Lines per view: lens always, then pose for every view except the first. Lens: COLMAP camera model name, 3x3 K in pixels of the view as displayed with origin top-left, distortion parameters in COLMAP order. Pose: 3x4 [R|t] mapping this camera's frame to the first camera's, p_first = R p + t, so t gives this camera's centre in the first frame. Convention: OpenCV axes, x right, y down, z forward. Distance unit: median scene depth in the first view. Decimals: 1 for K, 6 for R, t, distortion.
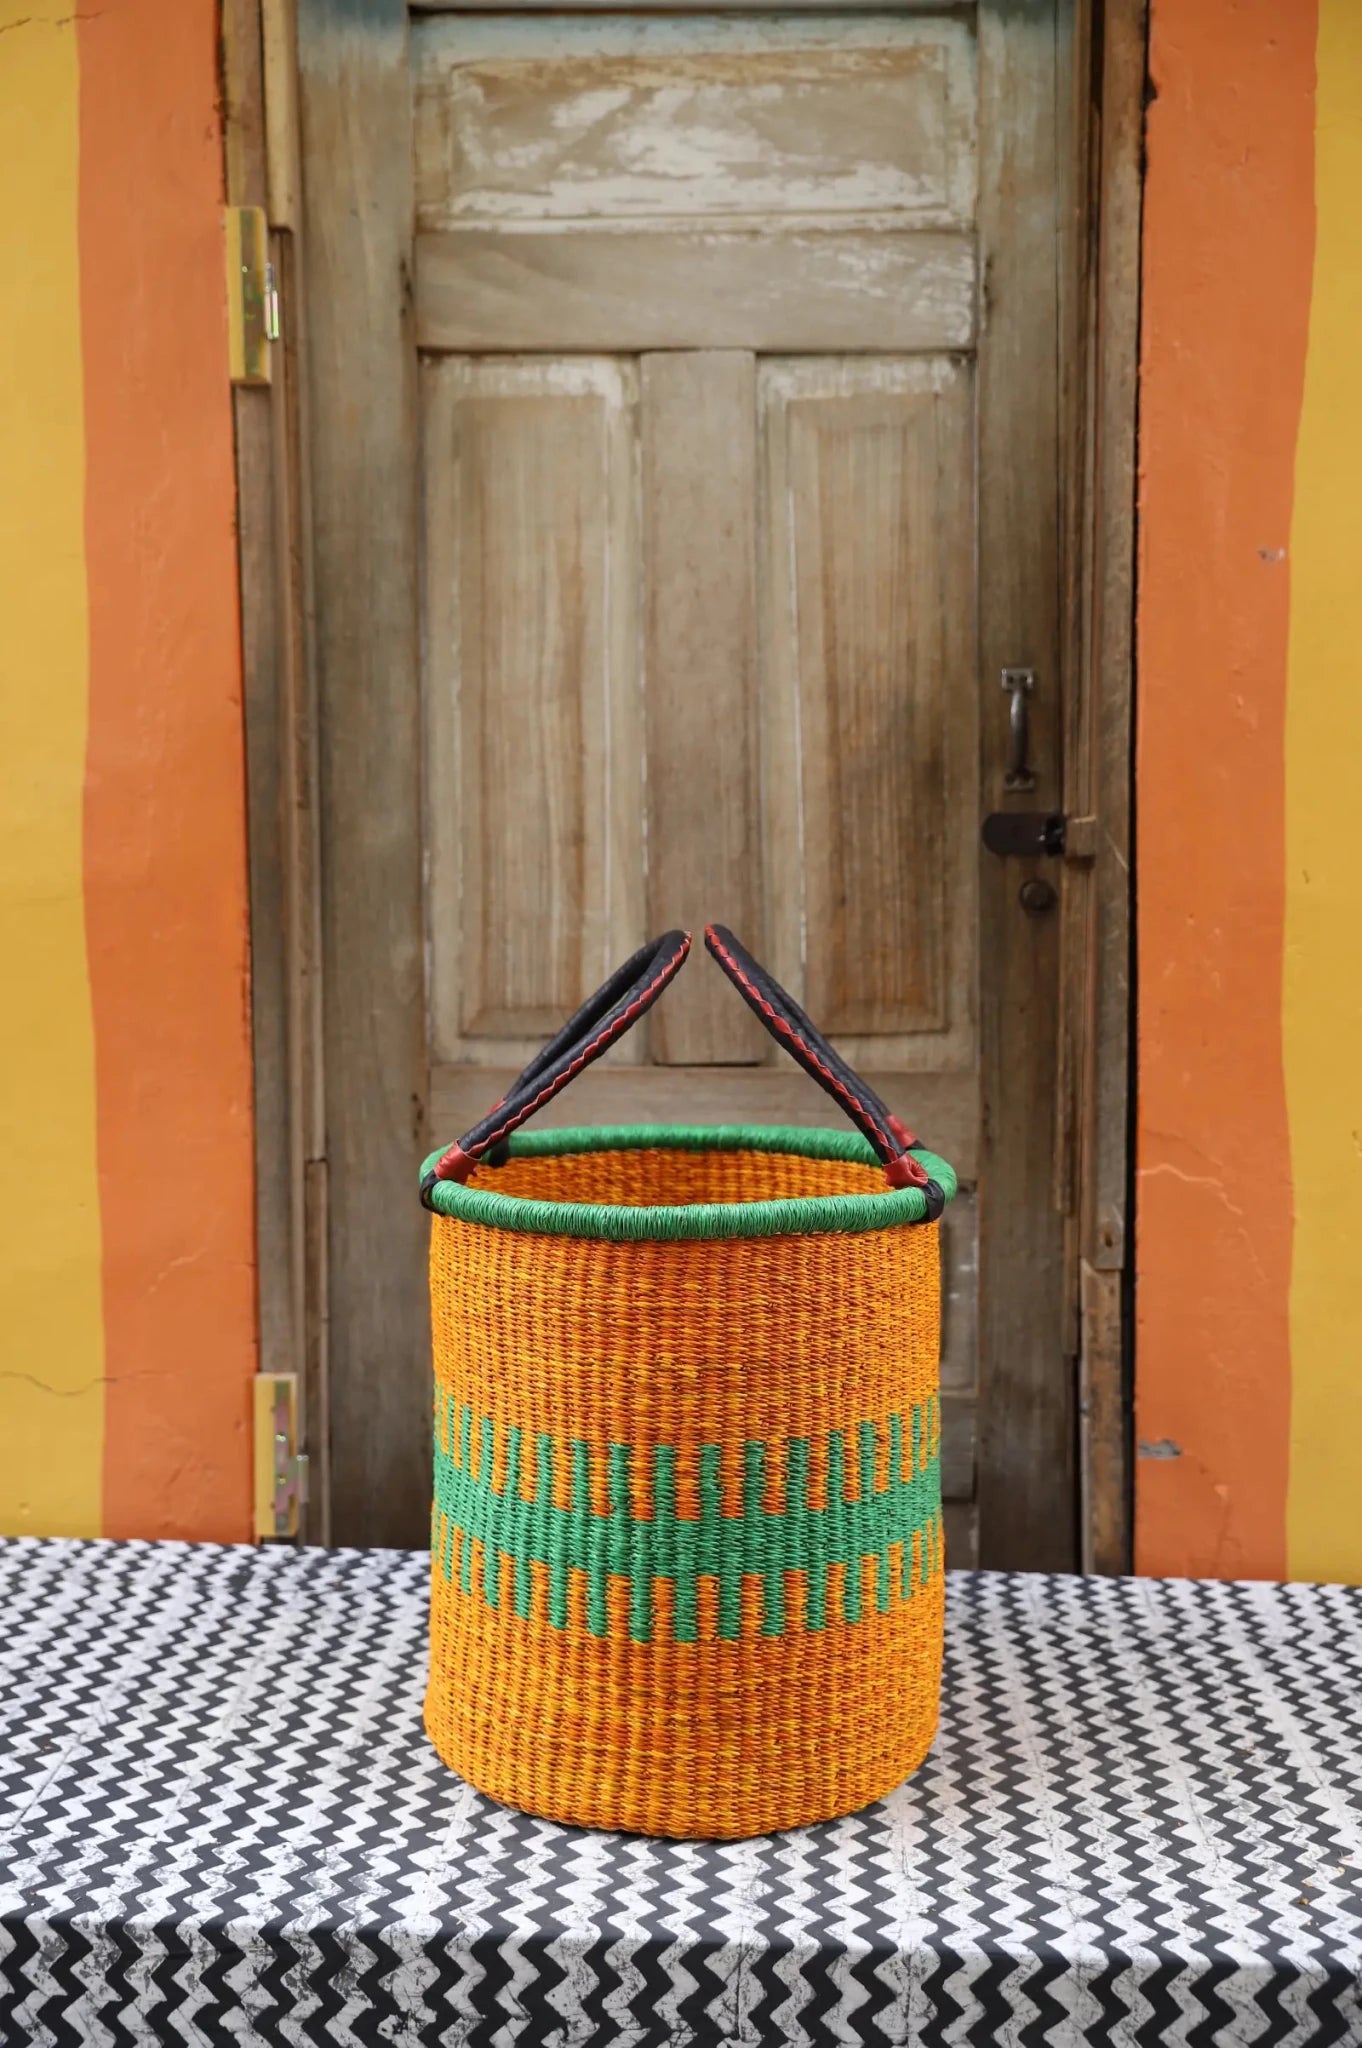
lens RADIAL K [[2121.0, 0, 702.6], [0, 2121.0, 1001.5], [0, 0, 1]] dist [0.035366, 0.000000]
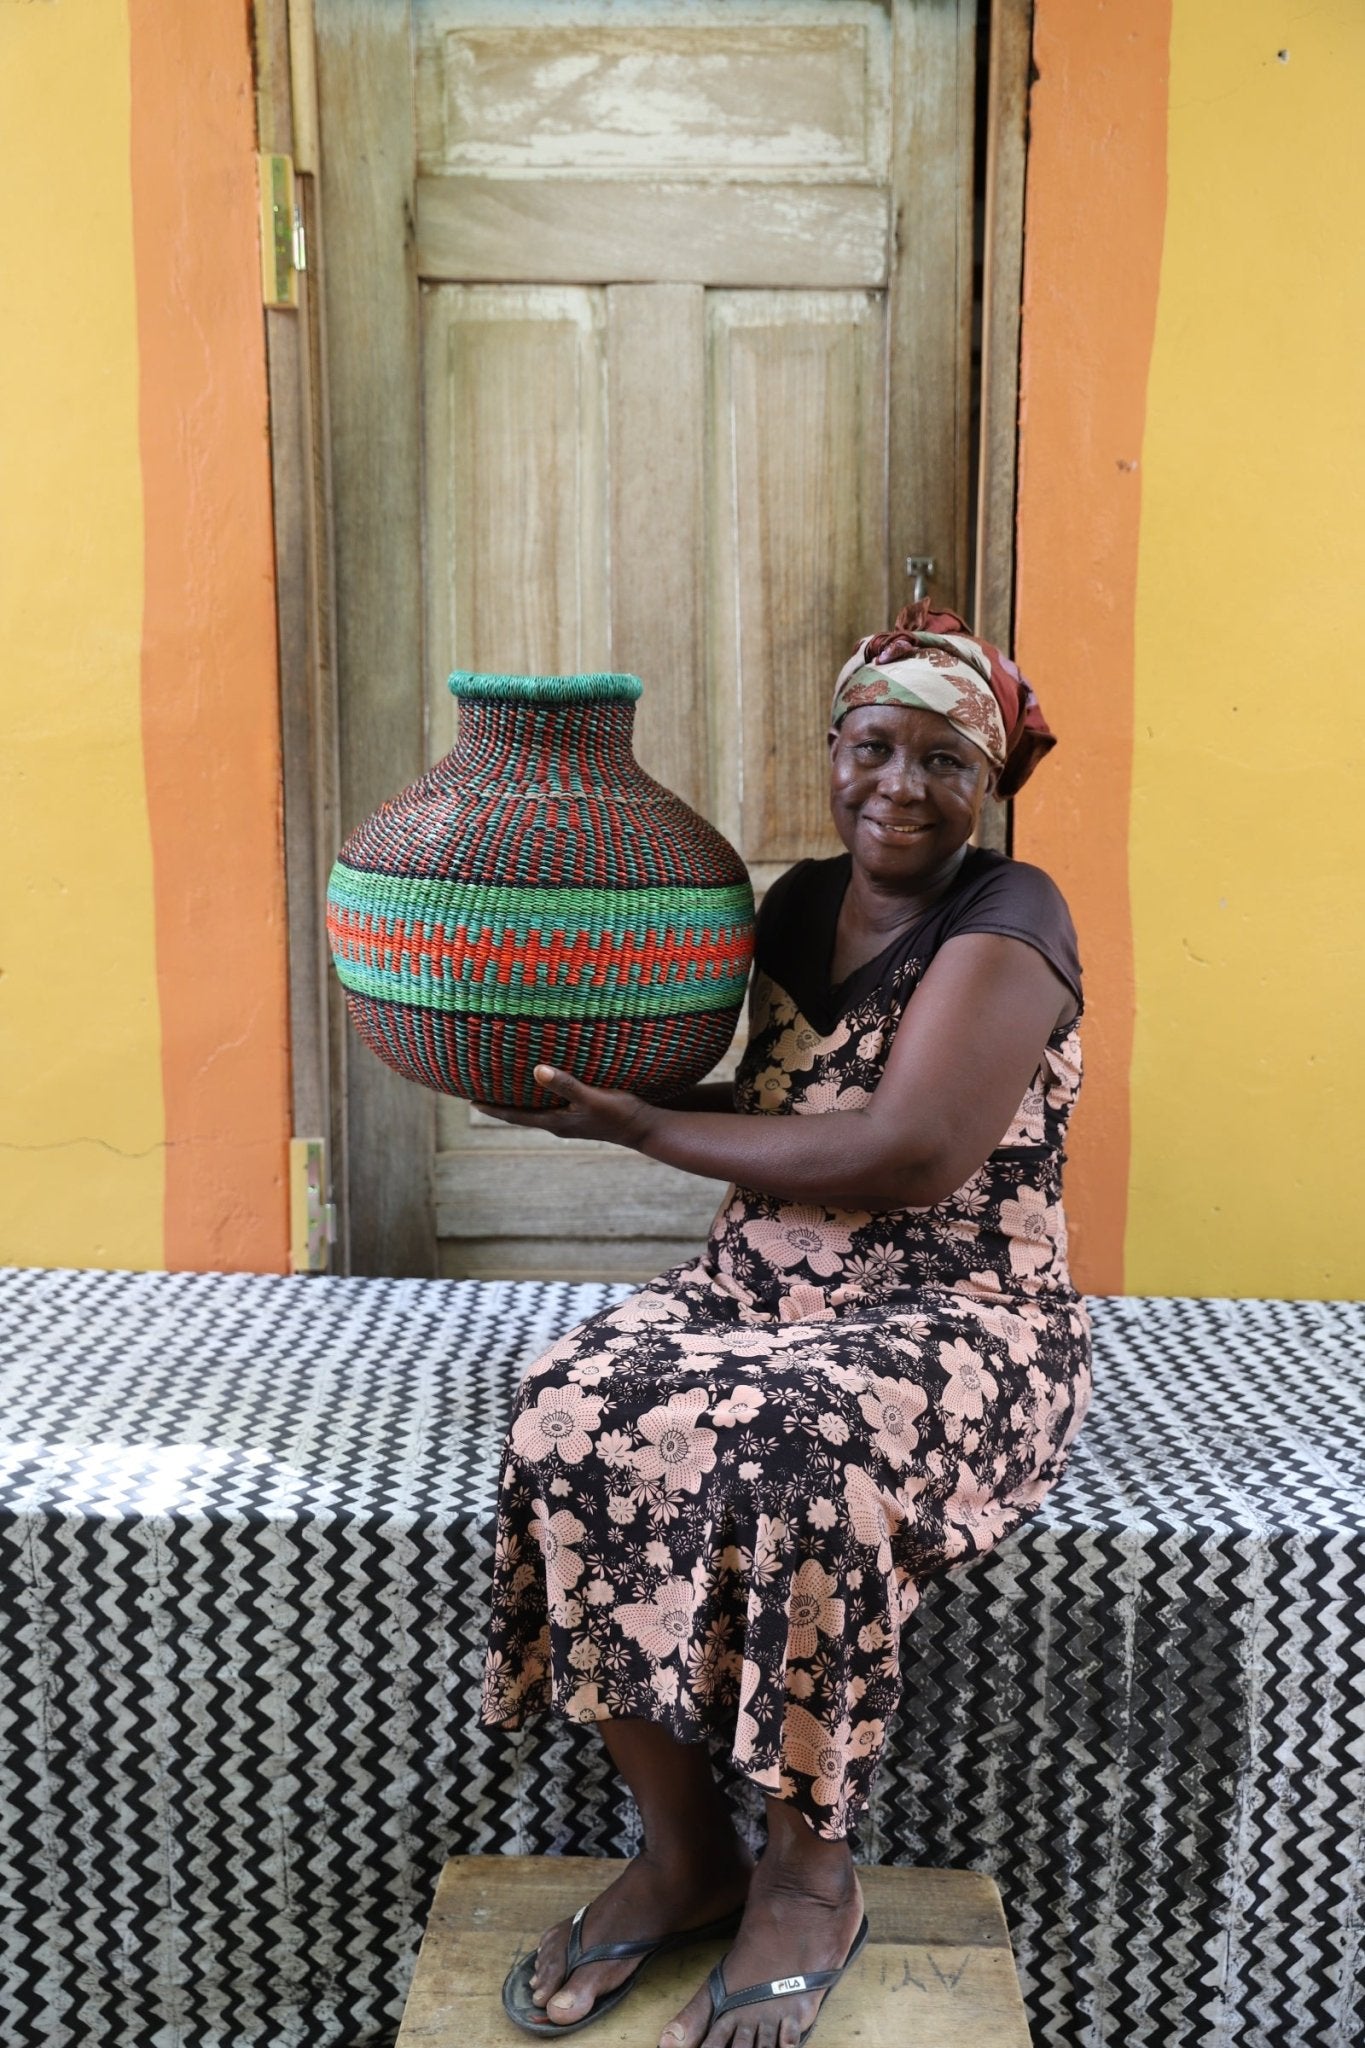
lens RADIAL K [[2121.0, 0, 710.6], [0, 2121.0, 1027.4], [0, 0, 1]] dist [0.035366, 0.000000]
pose [[0.999205, 0.002361, 0.039807, -0.017986], [-0.004947, 0.997875, 0.064976, 0.031786], [-0.039569, -0.065121, 0.997093, -0.216610]]
